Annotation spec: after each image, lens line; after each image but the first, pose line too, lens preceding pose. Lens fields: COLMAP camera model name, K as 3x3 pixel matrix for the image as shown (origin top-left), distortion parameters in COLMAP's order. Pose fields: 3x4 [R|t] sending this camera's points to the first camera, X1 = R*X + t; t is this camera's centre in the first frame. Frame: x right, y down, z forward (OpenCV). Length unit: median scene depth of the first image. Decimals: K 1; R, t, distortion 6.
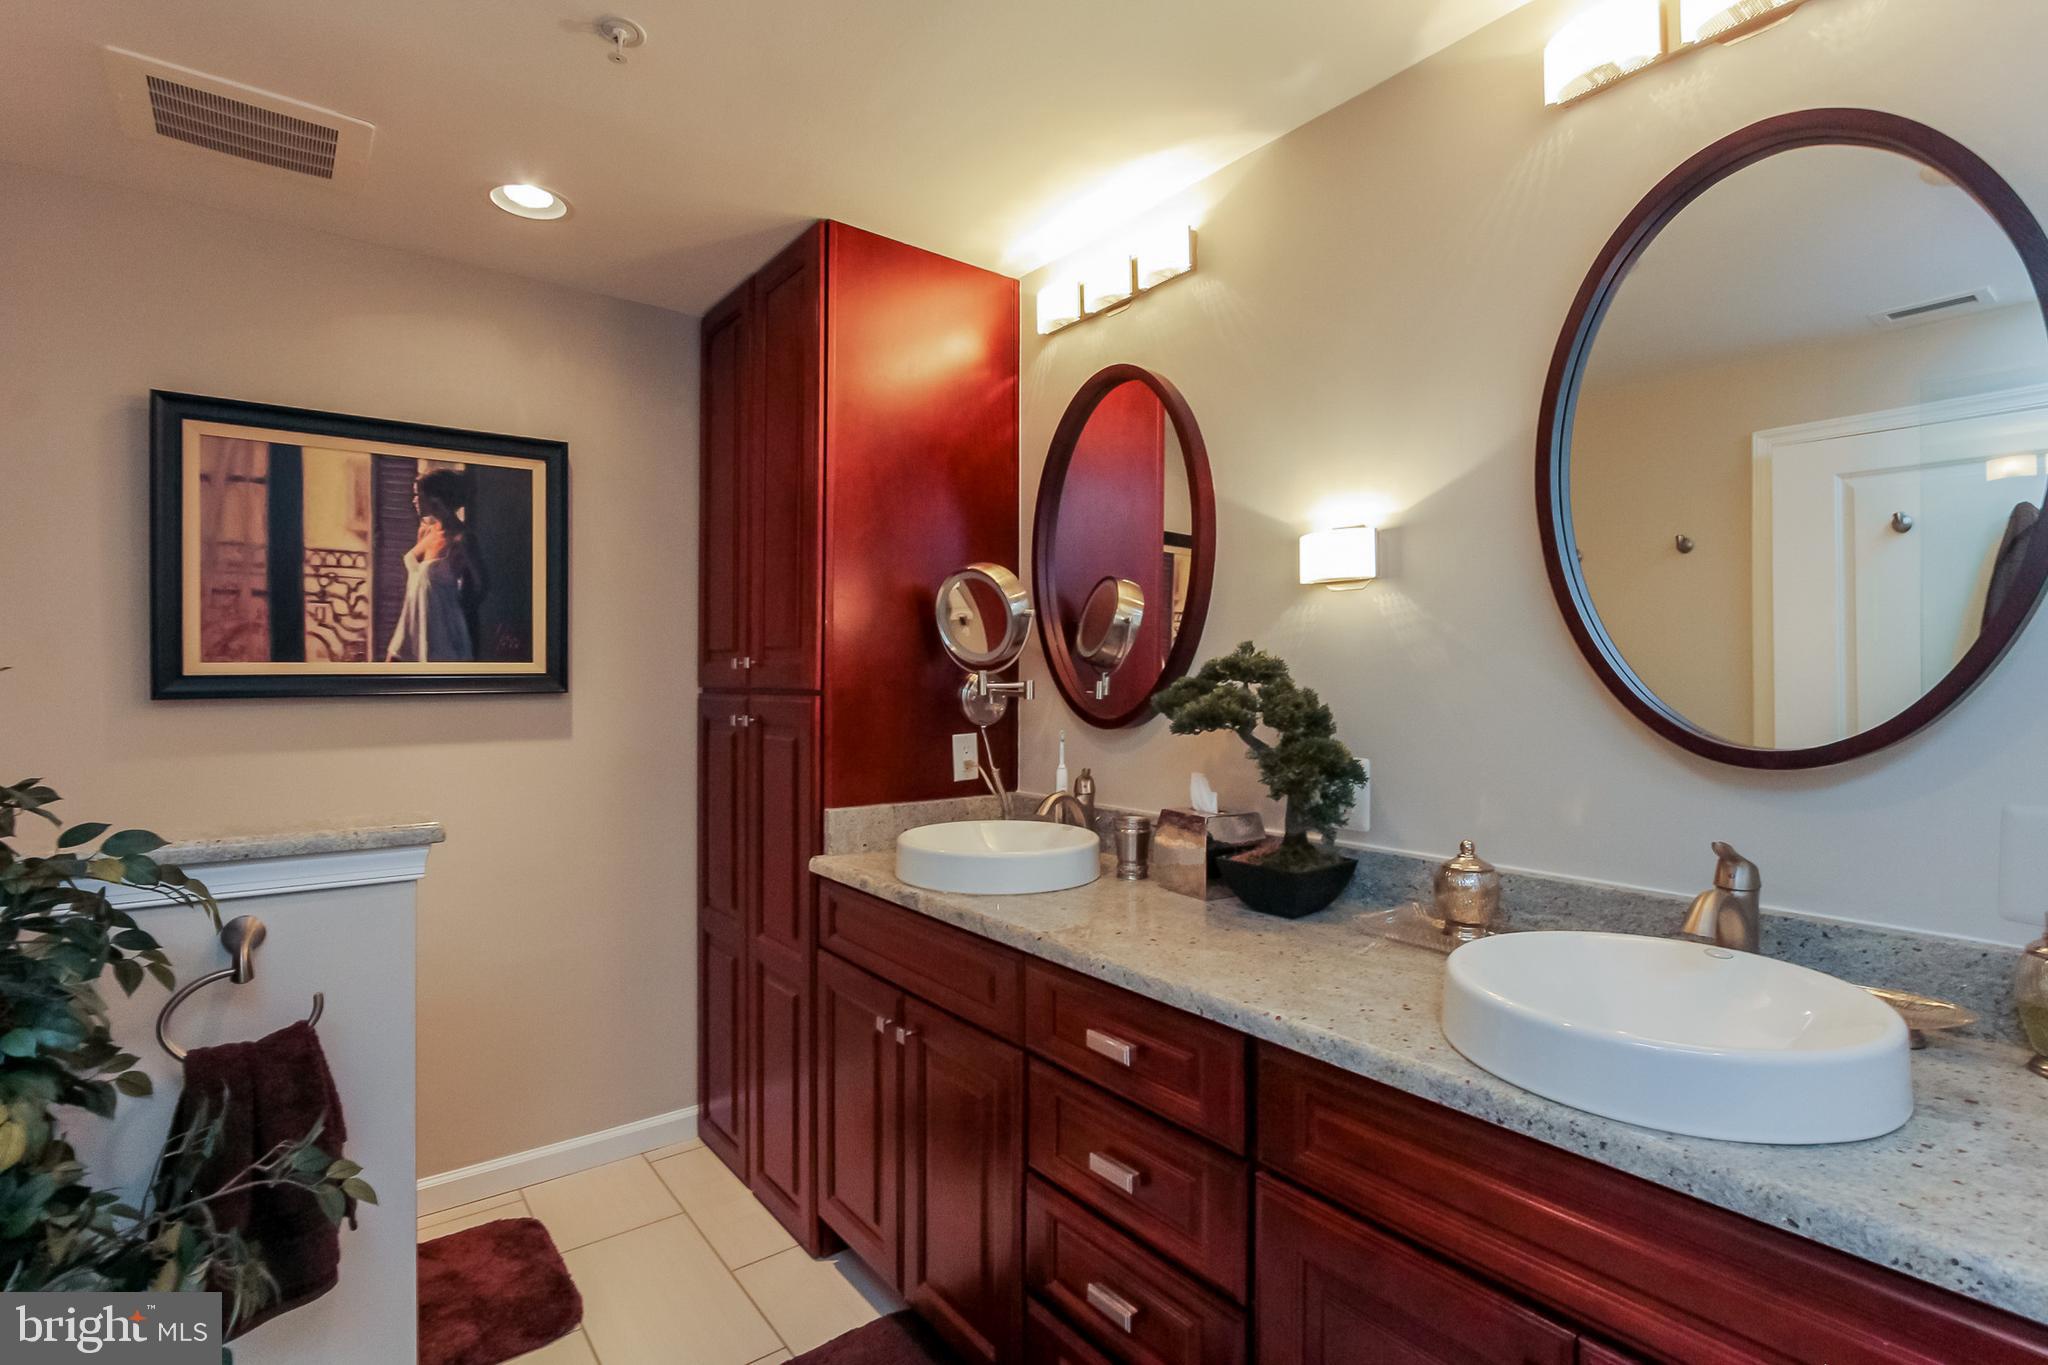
lens RADIAL K [[960.5, 0, 1036.6], [0, 960.5, 651.7], [0, 0, 1]] dist [-0.019282, 0.003016]
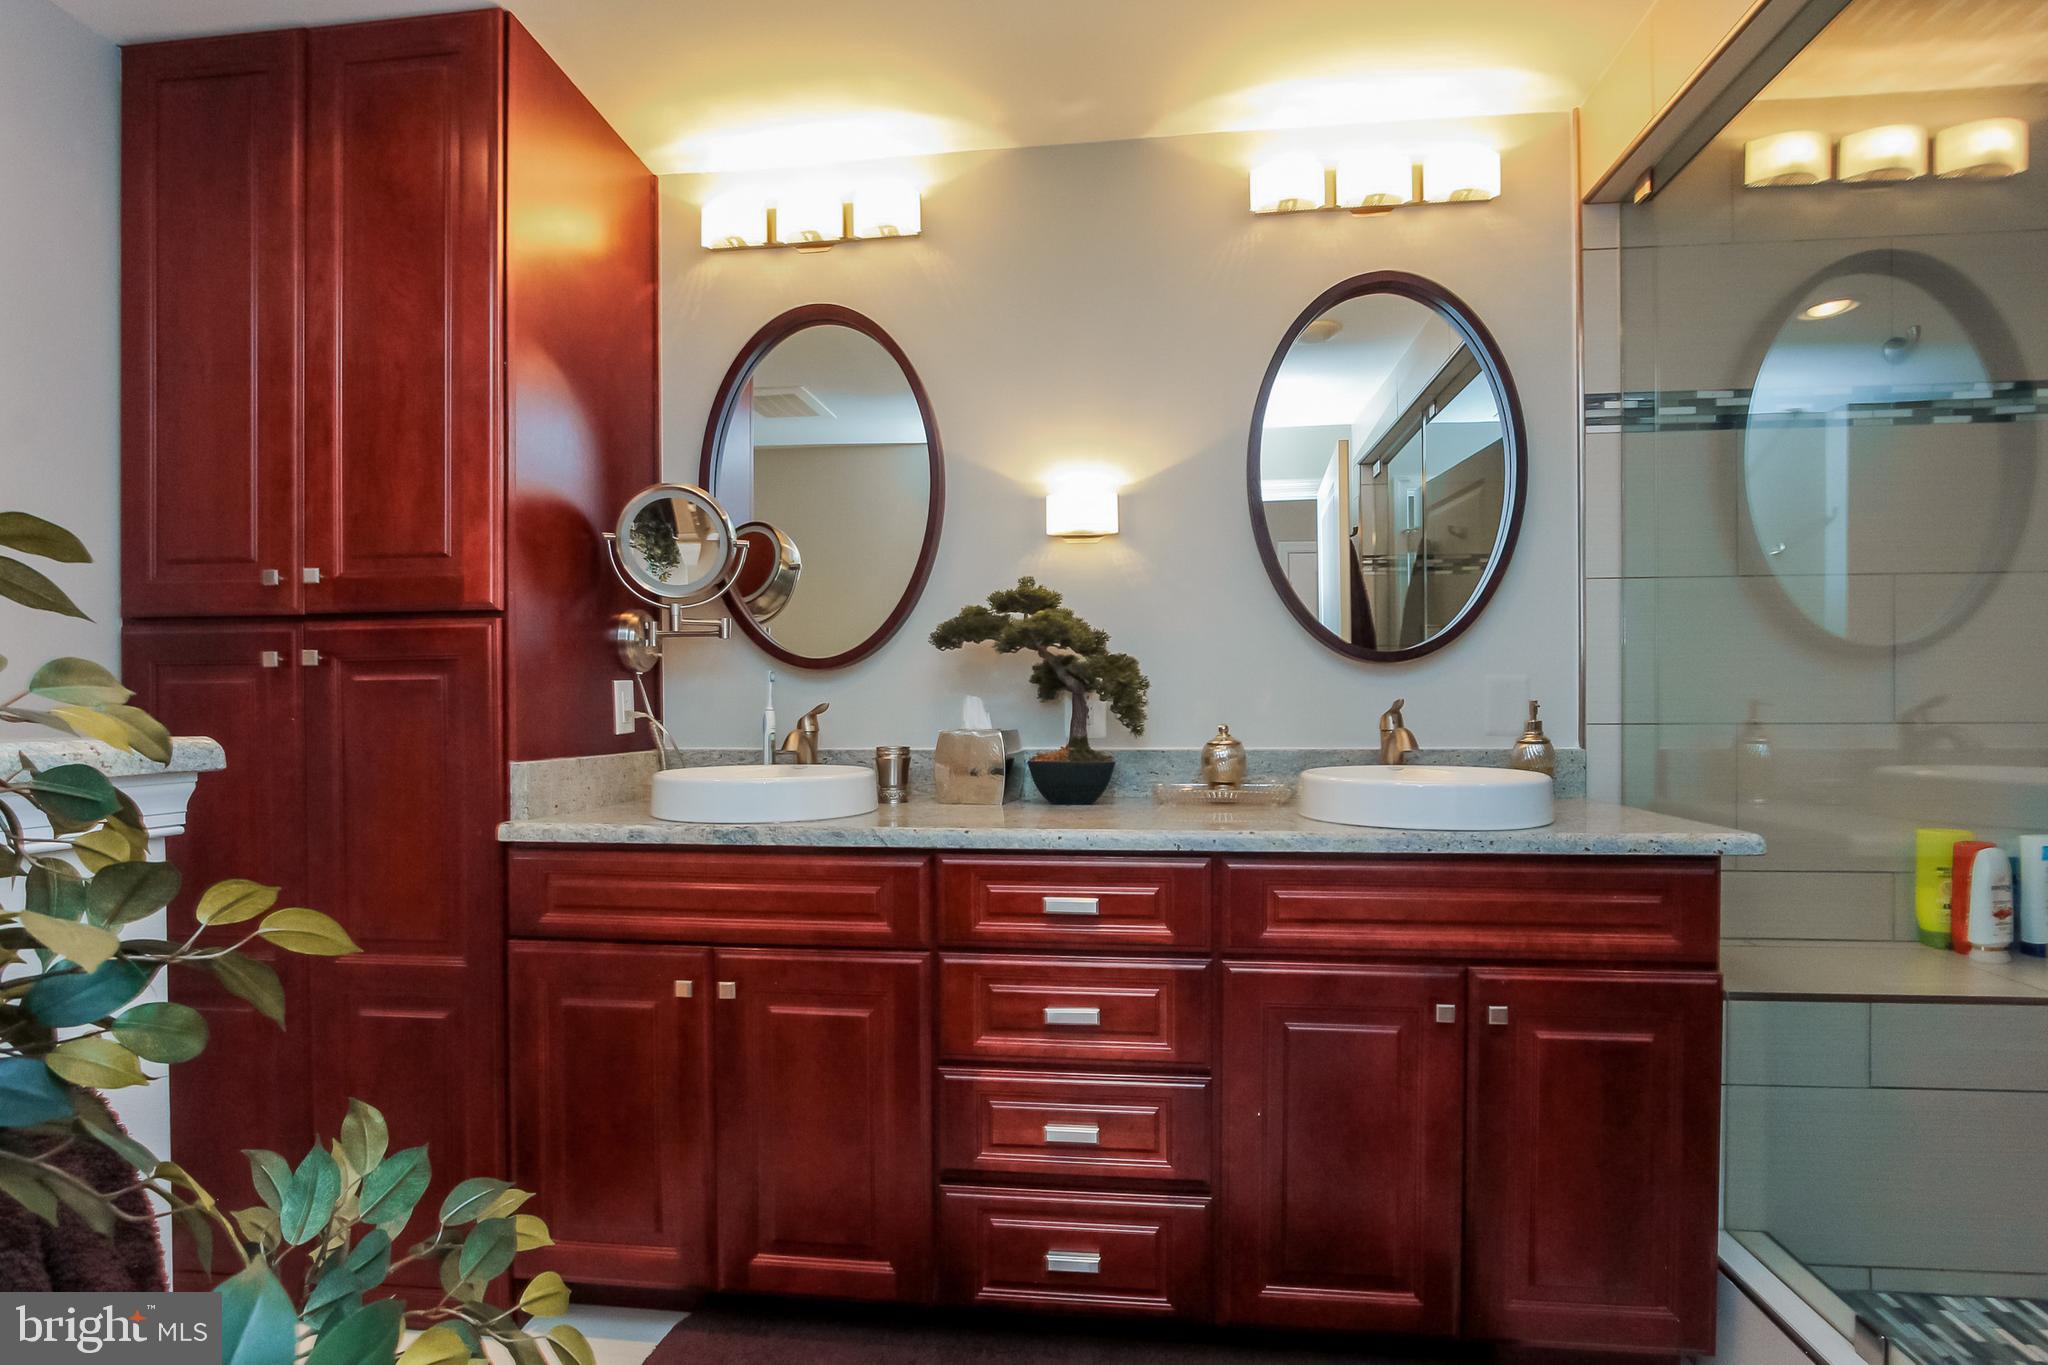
lens RADIAL K [[960.5, 0, 1009.5], [0, 960.5, 694.1], [0, 0, 1]] dist [-0.019282, 0.003016]
pose [[0.703052, 0.003344, 0.711131, -0.554743], [-0.013398, 0.999874, 0.008544, 0.108306], [-0.711012, -0.015534, 0.703008, 0.179858]]
